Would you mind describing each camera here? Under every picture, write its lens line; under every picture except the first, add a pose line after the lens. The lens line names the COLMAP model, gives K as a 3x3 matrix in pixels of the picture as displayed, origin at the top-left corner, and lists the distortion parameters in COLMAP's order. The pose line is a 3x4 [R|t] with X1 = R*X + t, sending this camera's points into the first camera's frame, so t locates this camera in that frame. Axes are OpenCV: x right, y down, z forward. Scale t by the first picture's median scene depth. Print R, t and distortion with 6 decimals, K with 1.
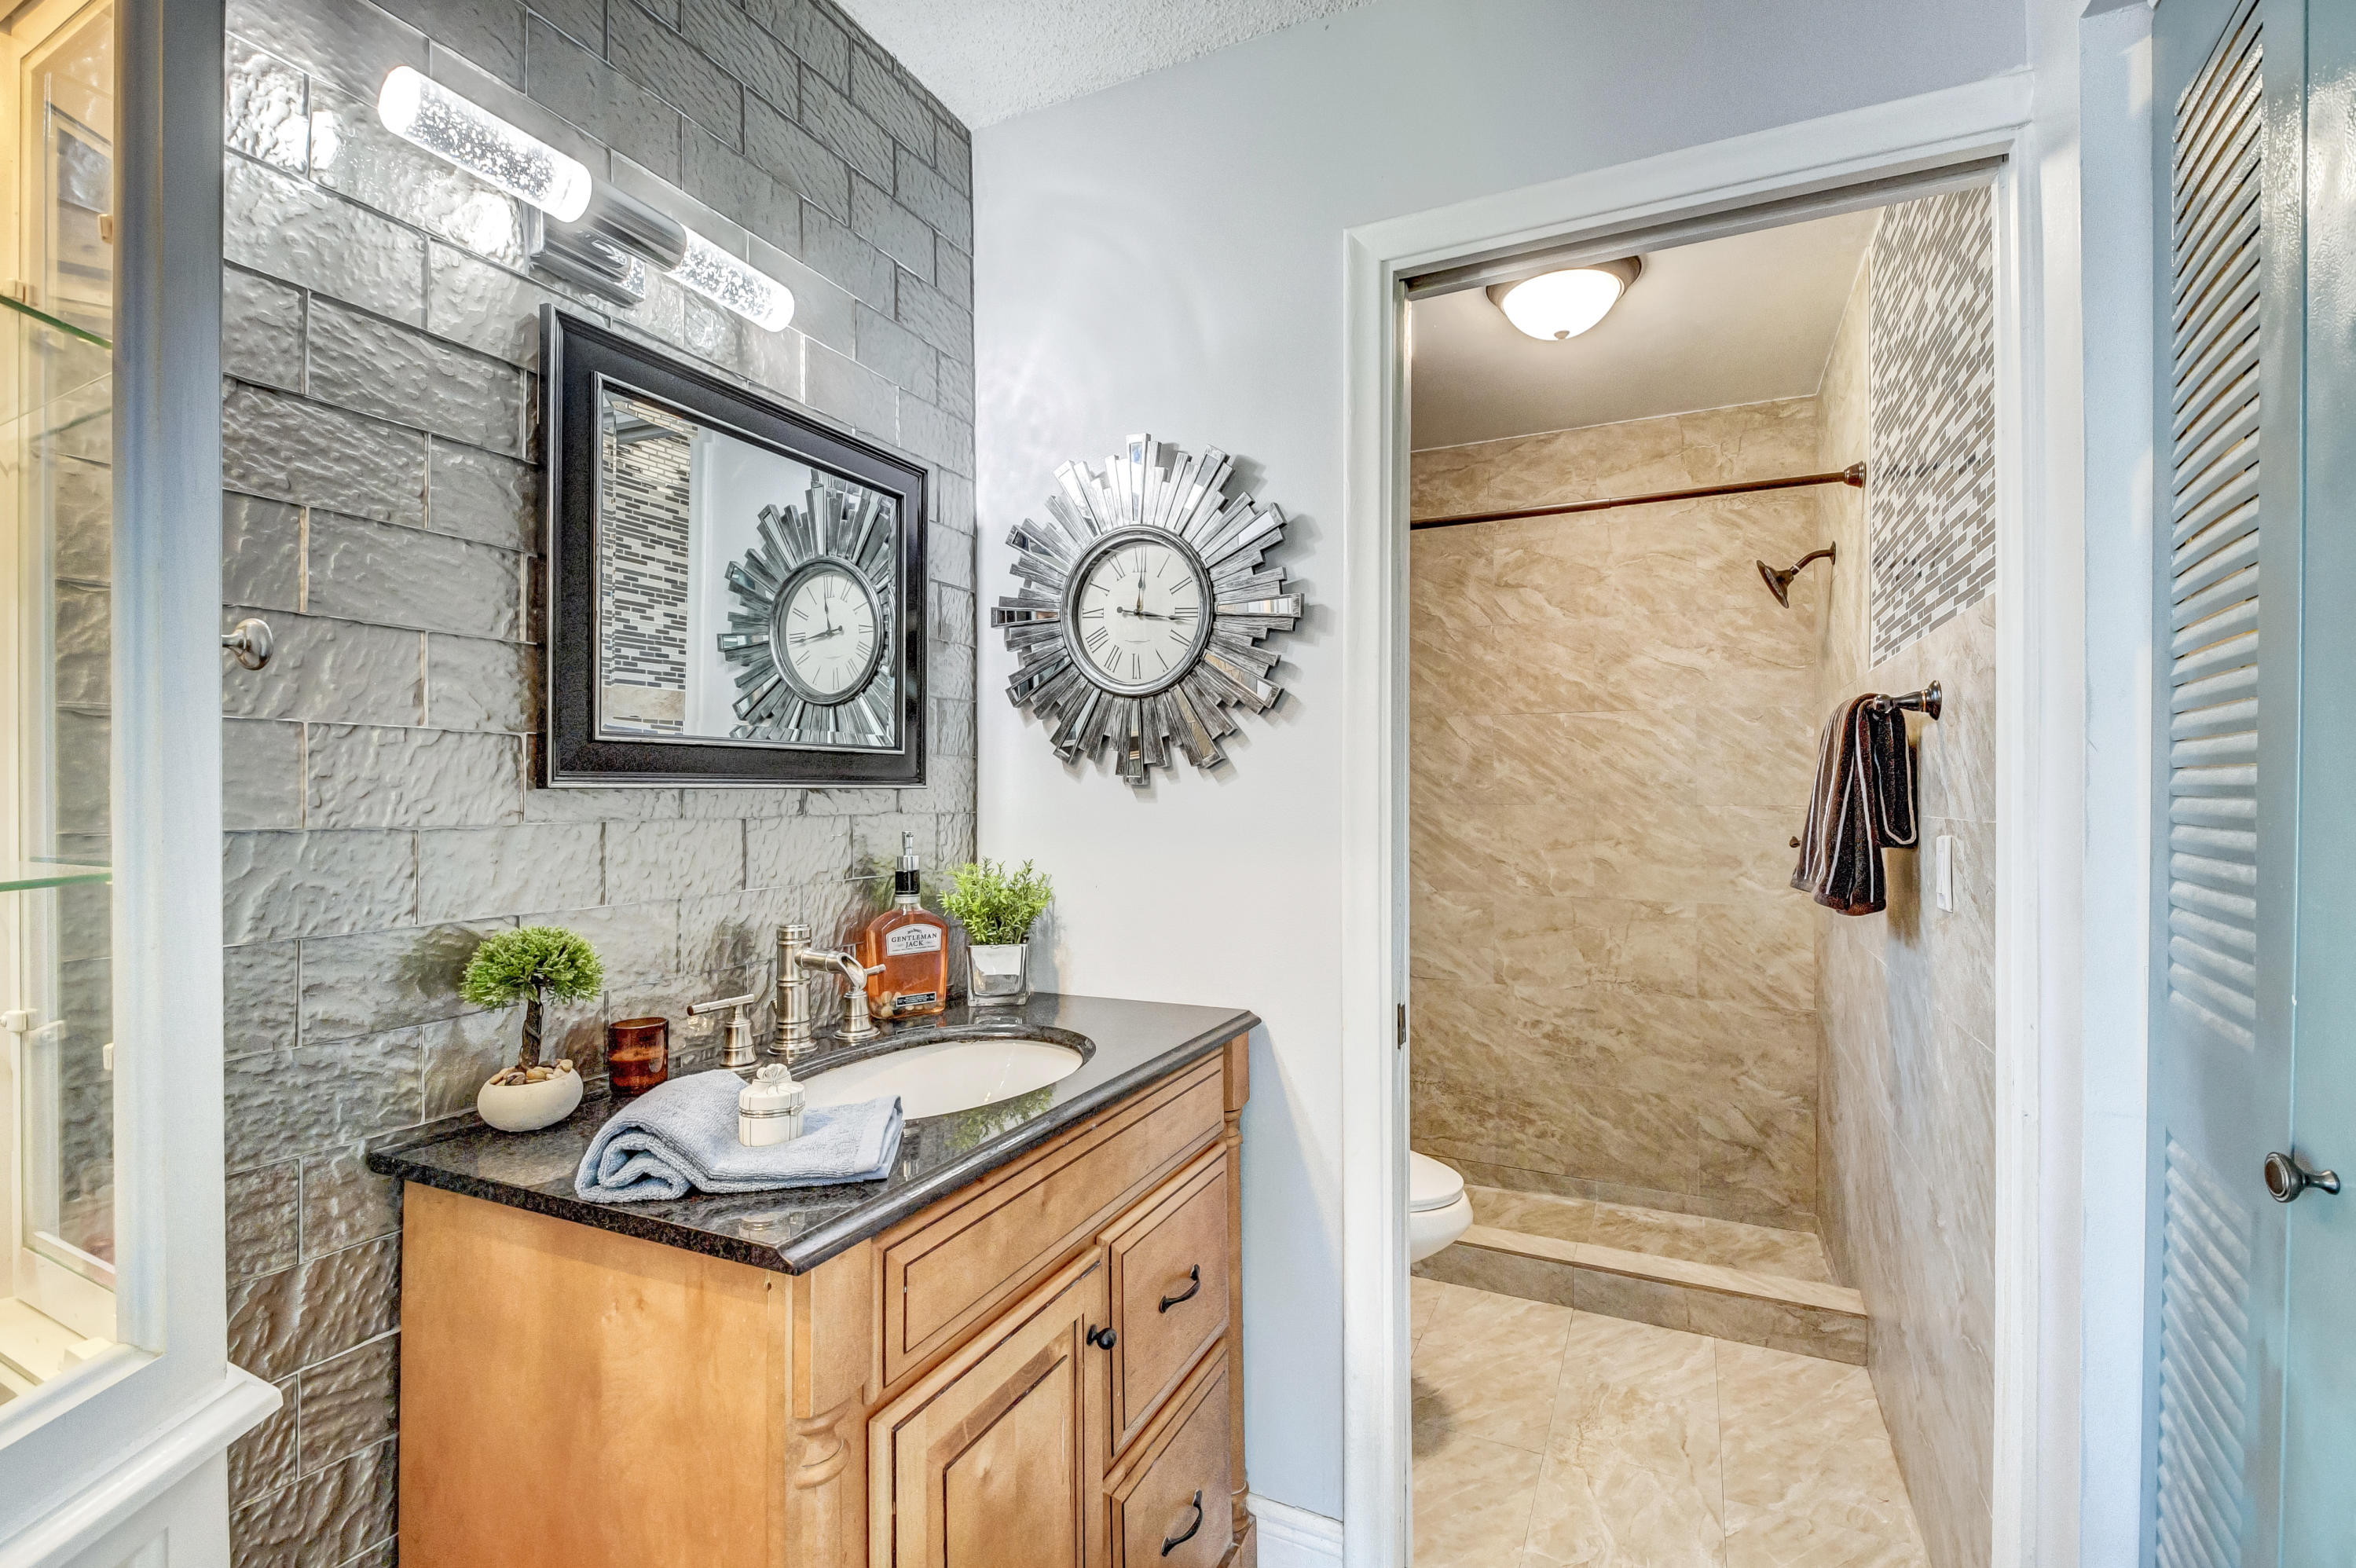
lens RADIAL K [[1024.6, 0, 1178.0], [0, 1024.6, 784.0], [0, 0, 1]] dist [0.013008, -0.028360]
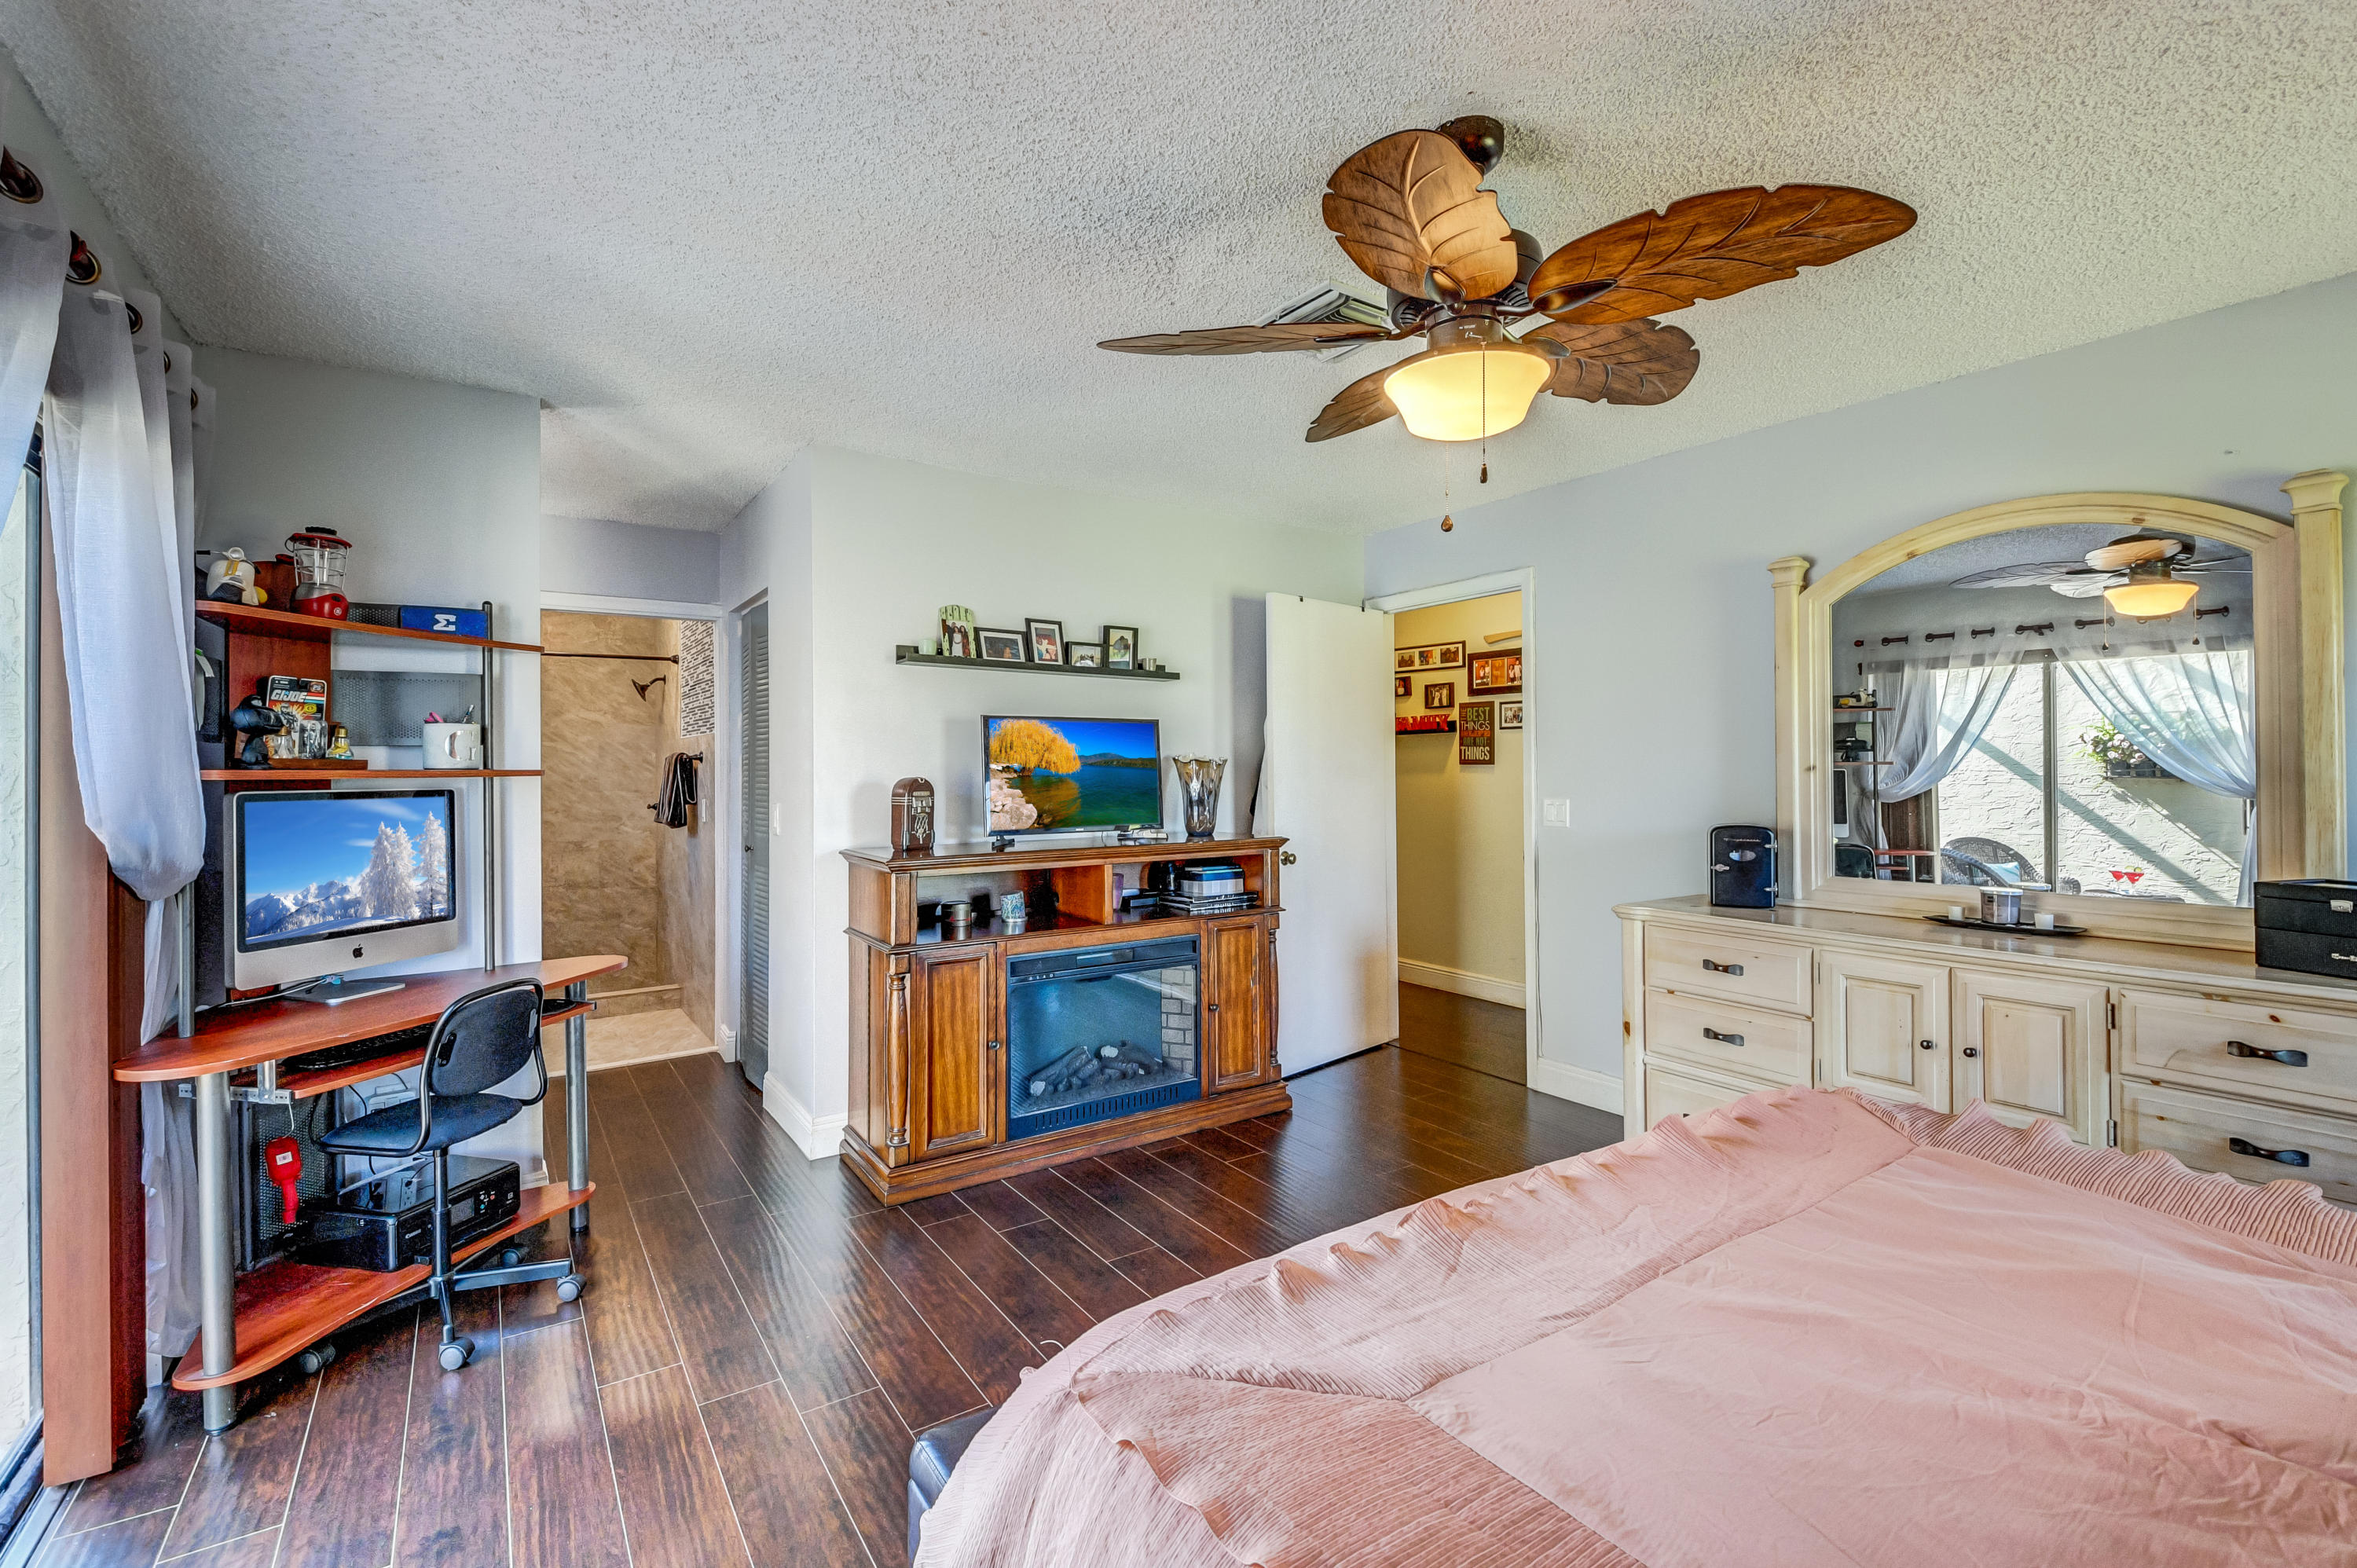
lens RADIAL K [[1030.5, 0, 1176.6], [0, 1030.5, 781.1], [0, 0, 1]] dist [0.001572, -0.004910]
pose [[0.498062, -0.003091, 0.867136, -0.673026], [0.002626, 0.999994, 0.002056, 0.000579], [-0.867137, 0.001253, 0.498067, -0.971774]]
